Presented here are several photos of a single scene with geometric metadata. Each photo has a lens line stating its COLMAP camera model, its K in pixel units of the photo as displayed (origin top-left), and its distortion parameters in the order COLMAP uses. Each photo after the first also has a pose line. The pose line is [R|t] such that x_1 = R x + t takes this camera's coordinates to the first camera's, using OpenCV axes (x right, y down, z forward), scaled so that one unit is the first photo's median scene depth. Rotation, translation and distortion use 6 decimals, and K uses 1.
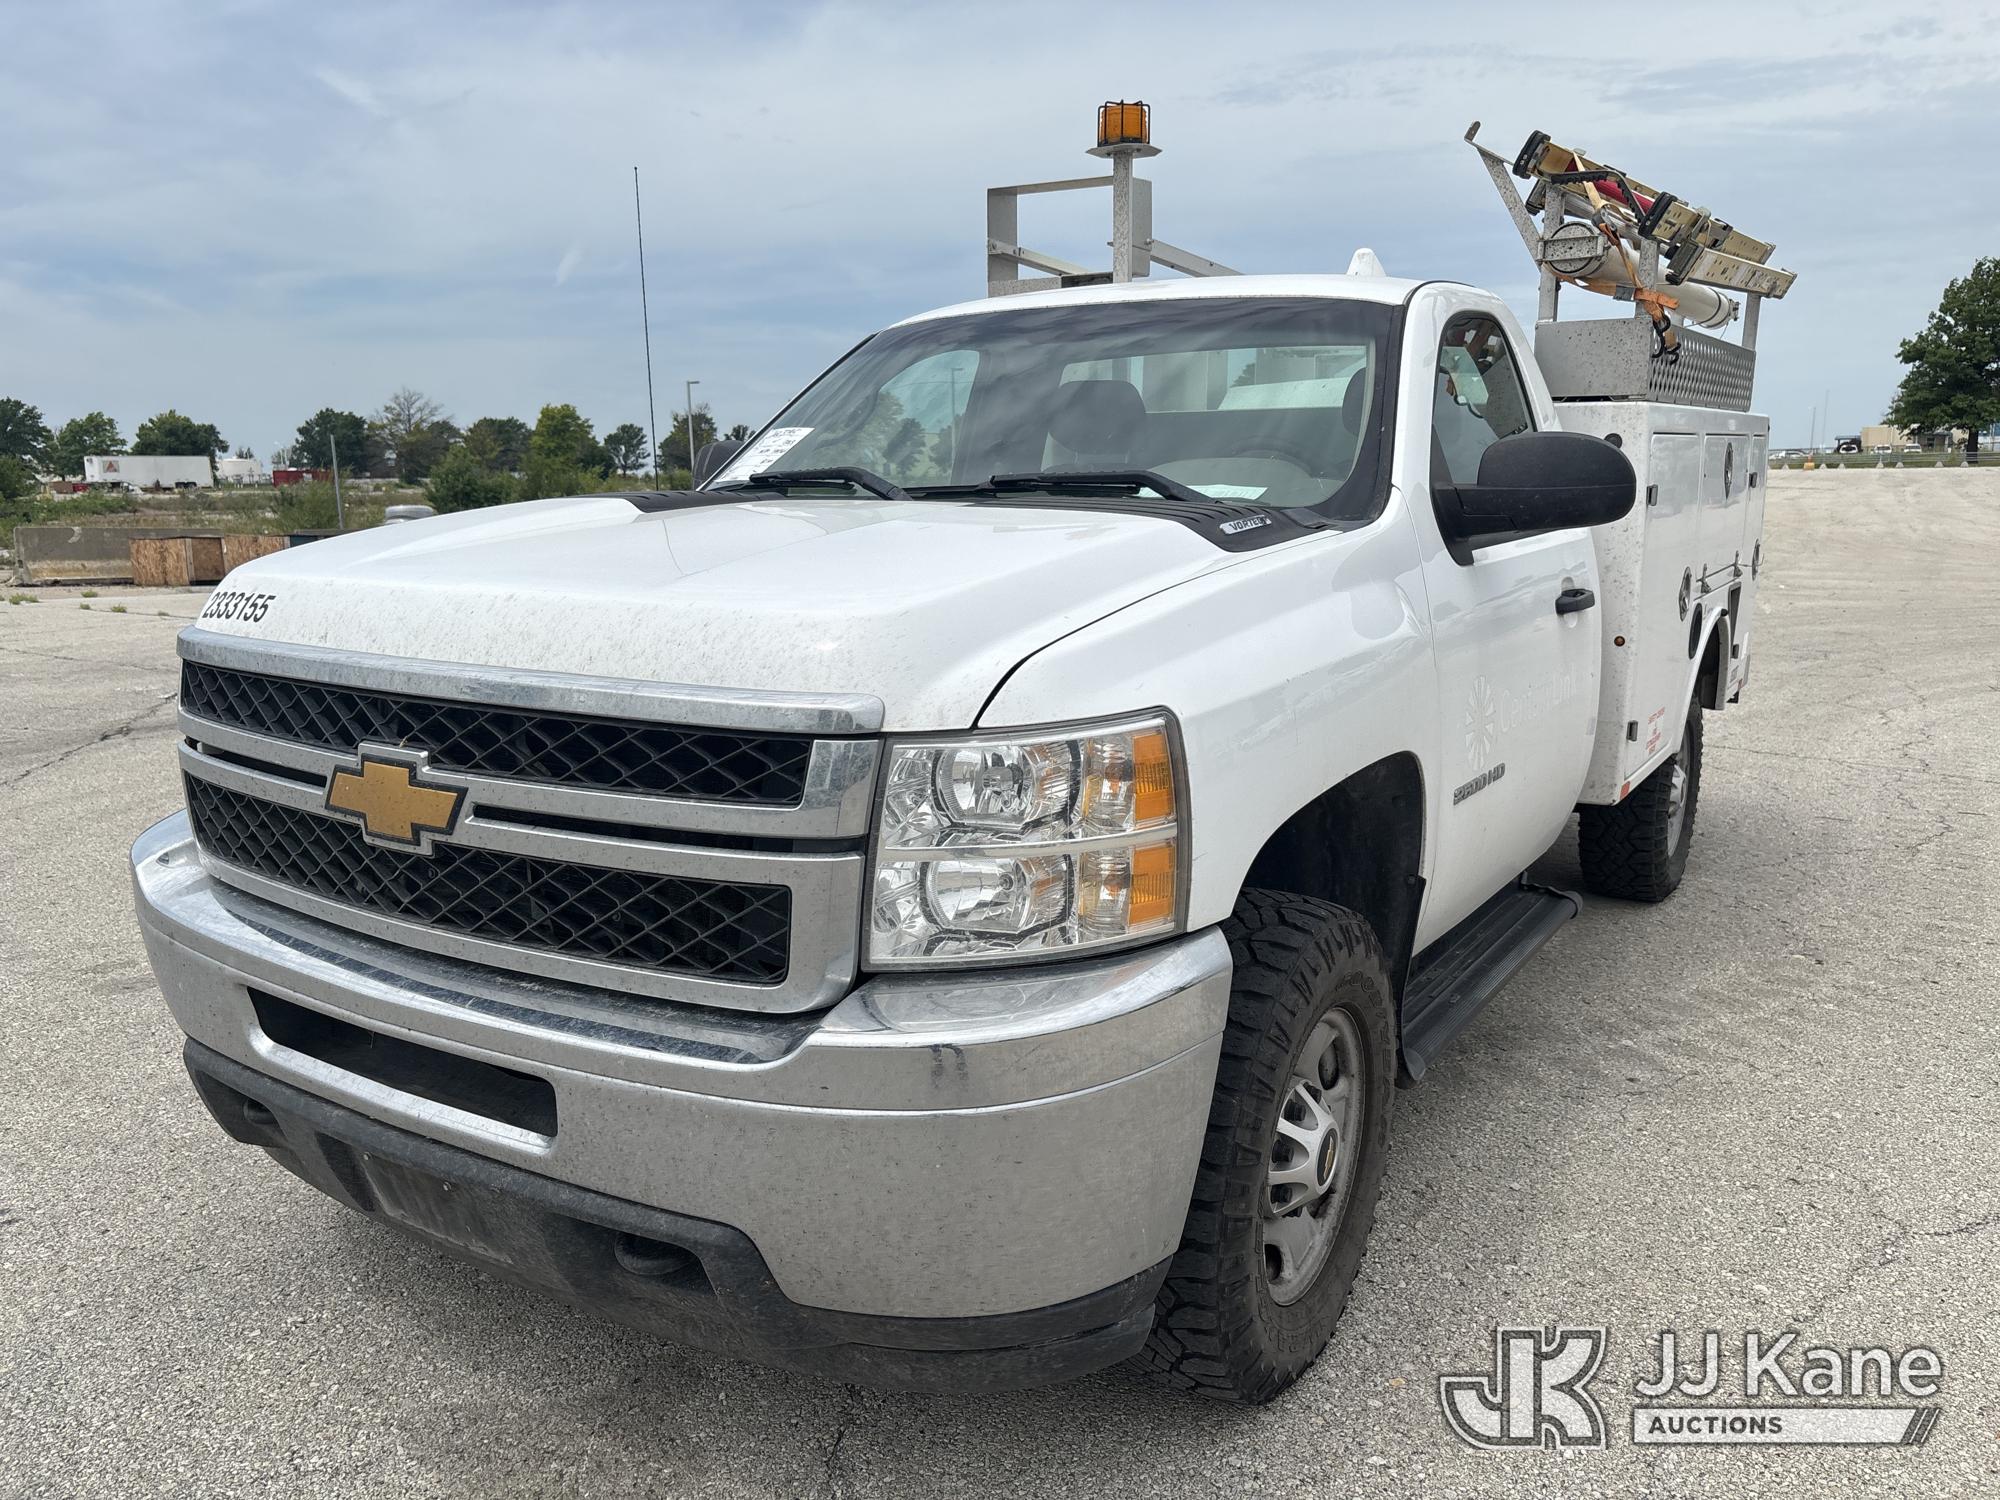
lens RADIAL K [[1524.2, 0, 1003.2], [0, 1524.2, 756.7], [0, 0, 1]] dist [-0.002399, -0.001913]
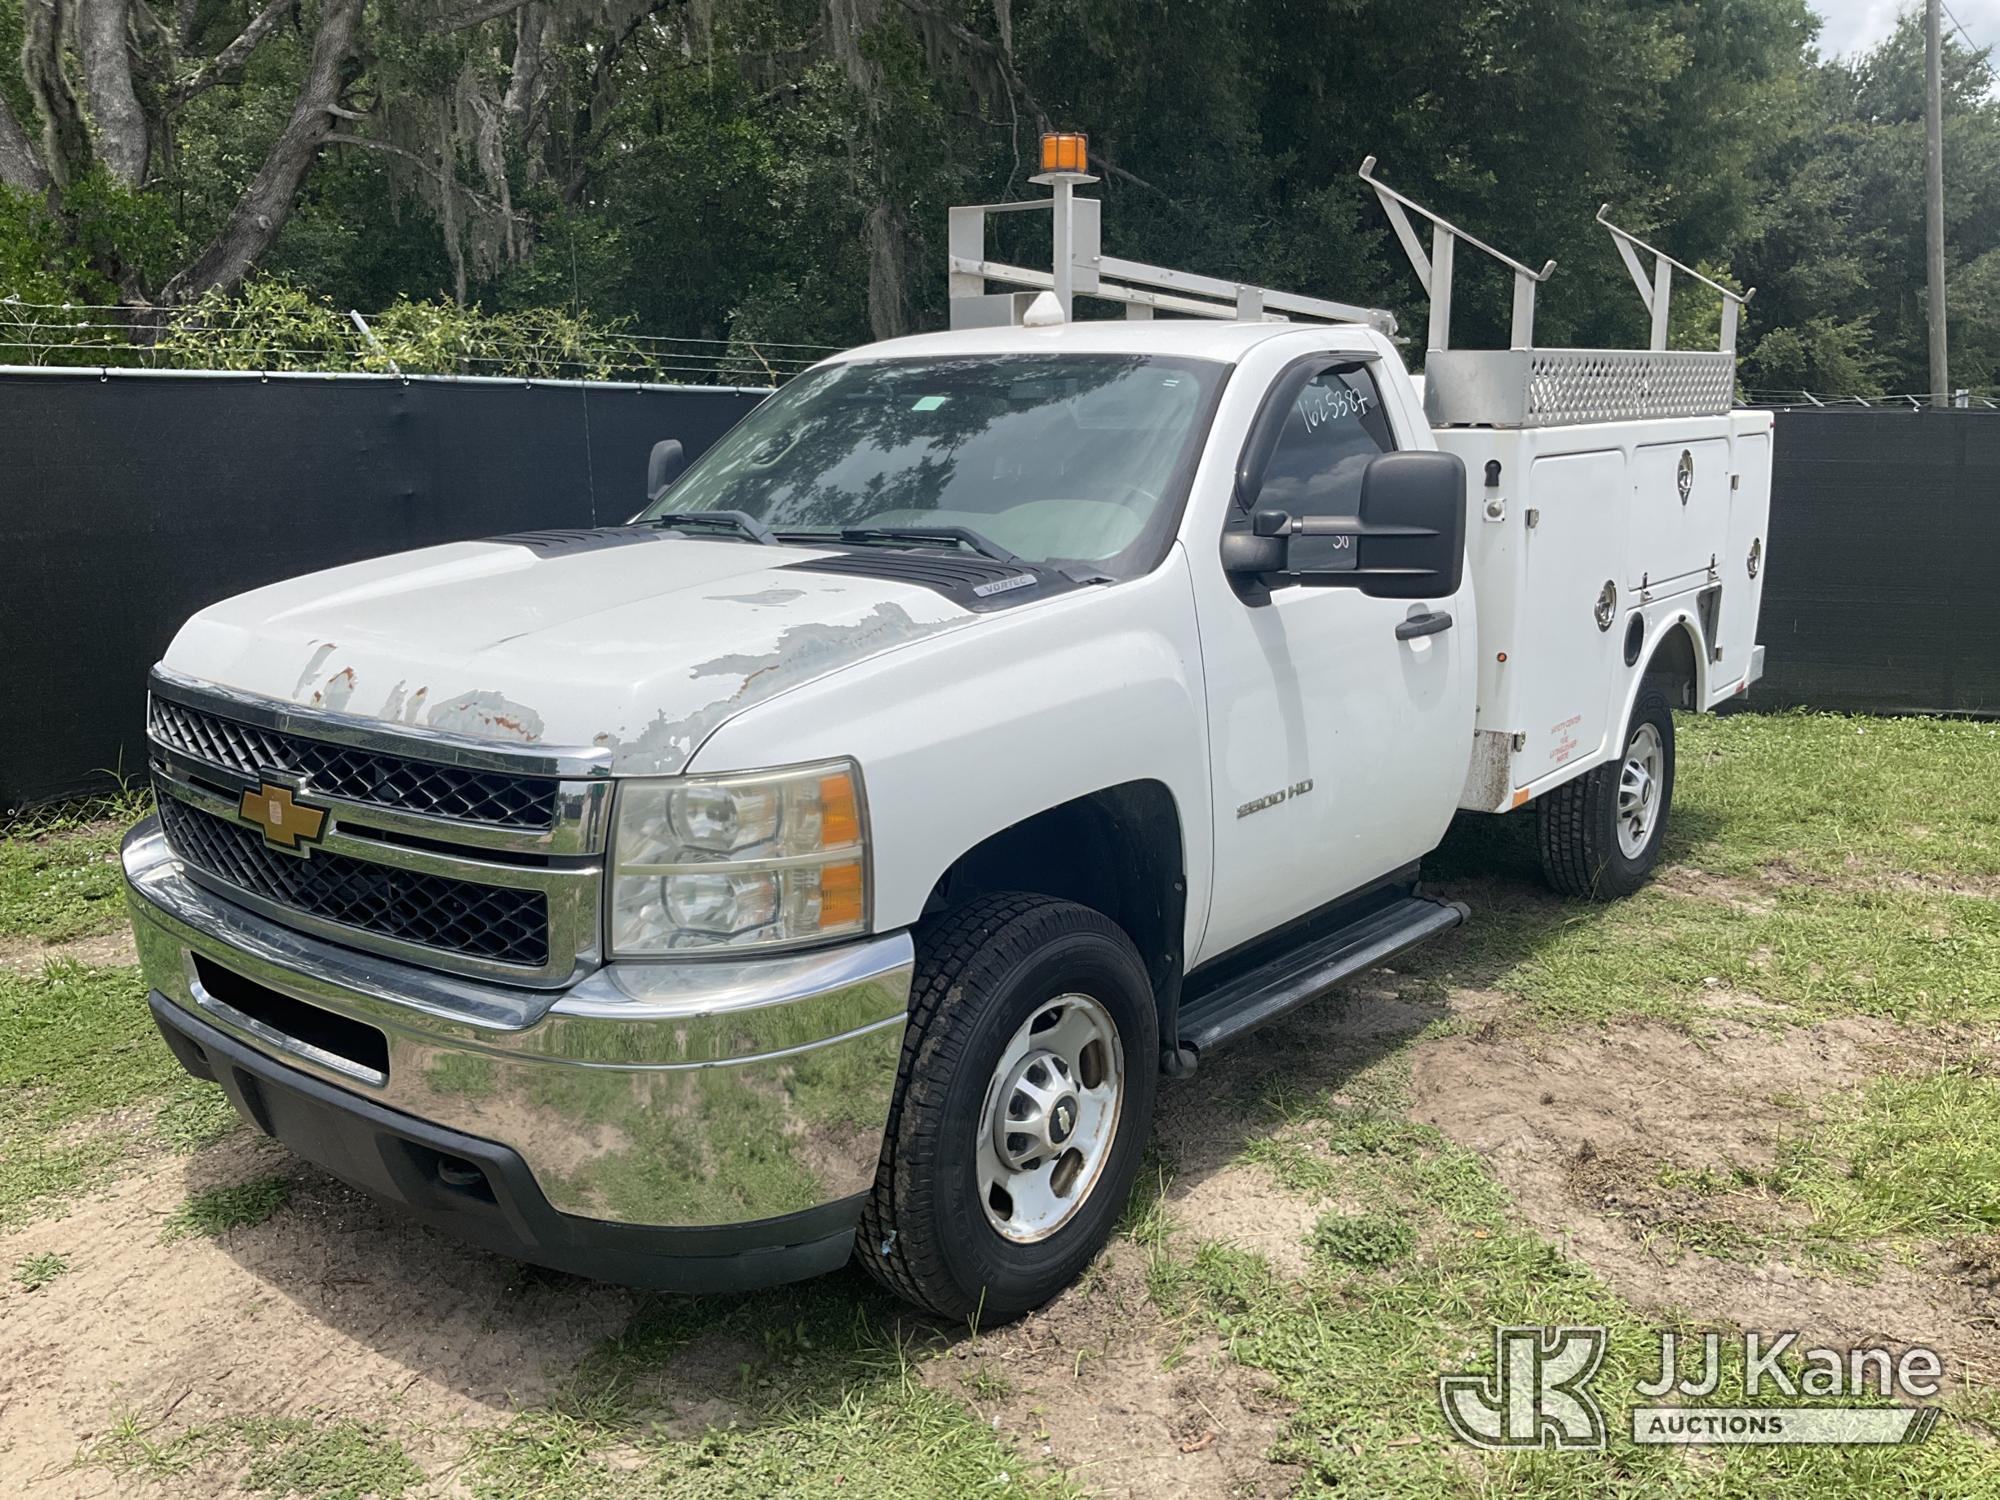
lens RADIAL K [[1660.8, 0, 994.3], [0, 1660.8, 754.4], [0, 0, 1]] dist [-0.032099, 0.007619]
pose [[0.996158, 0.012733, -0.086638, 0.320390], [-0.011096, 0.999751, 0.019348, -0.056641], [0.086863, -0.018312, 0.996052, -0.329907]]
